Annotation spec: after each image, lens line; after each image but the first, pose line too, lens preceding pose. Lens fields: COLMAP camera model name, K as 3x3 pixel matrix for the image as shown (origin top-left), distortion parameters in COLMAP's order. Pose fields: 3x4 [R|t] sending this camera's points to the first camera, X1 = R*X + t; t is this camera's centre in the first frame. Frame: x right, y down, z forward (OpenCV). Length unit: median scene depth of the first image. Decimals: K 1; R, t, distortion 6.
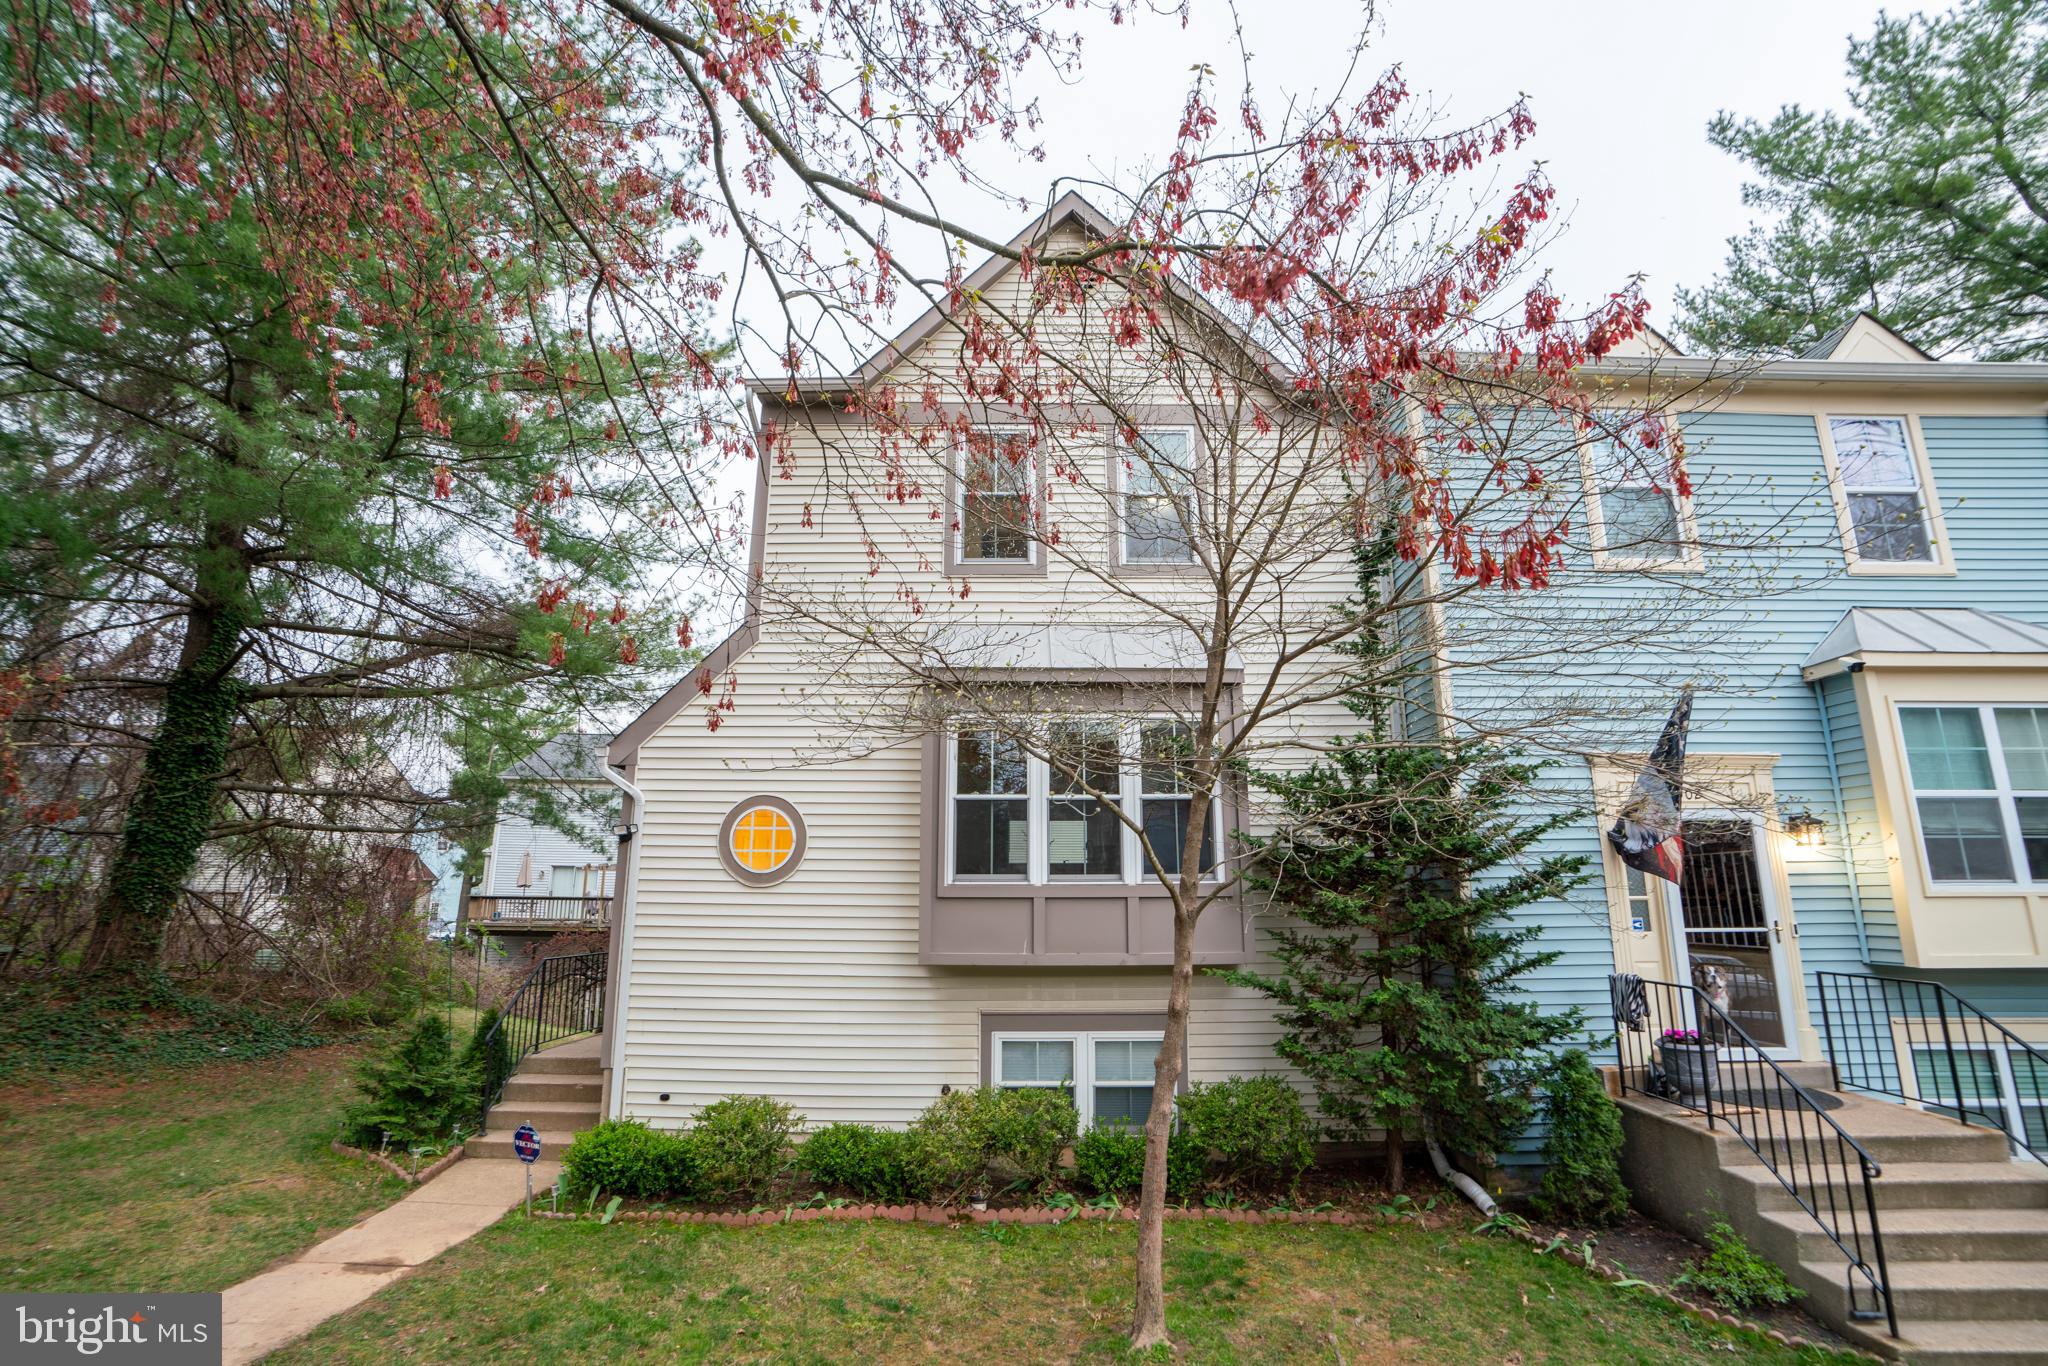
lens RADIAL K [[944.8, 0, 1026.4], [0, 944.8, 696.9], [0, 0, 1]] dist [-0.082838, 0.033730]
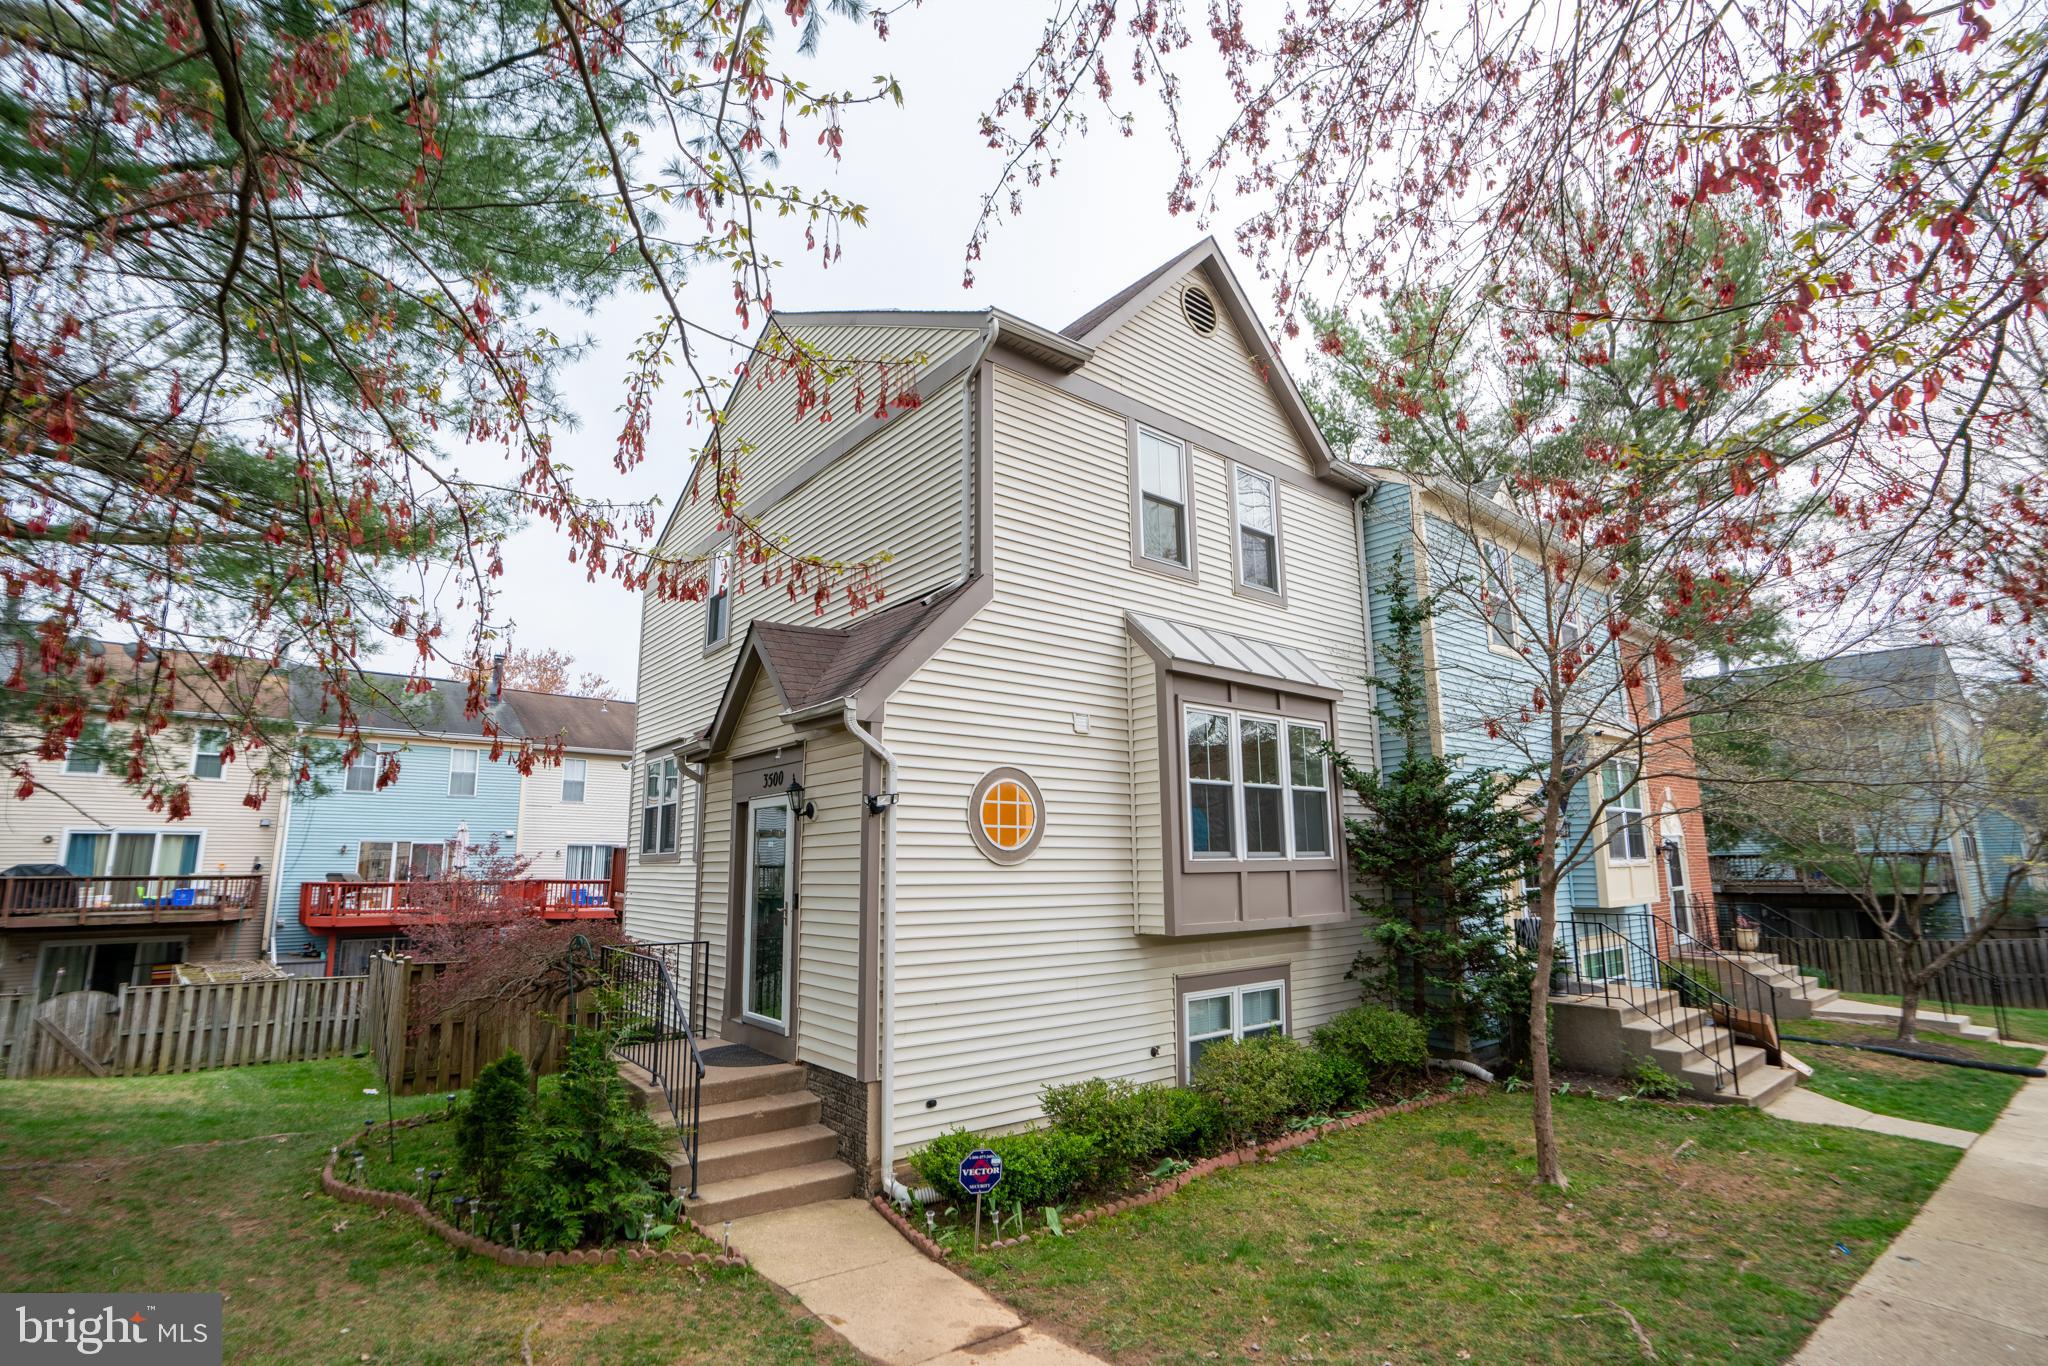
lens RADIAL K [[944.8, 0, 1026.4], [0, 944.8, 696.9], [0, 0, 1]] dist [-0.082838, 0.033730]
pose [[0.784206, 0.104931, 0.611564, -0.902021], [-0.123629, 0.992259, -0.011721, 0.046900], [-0.608060, -0.066415, 0.791108, 0.264858]]
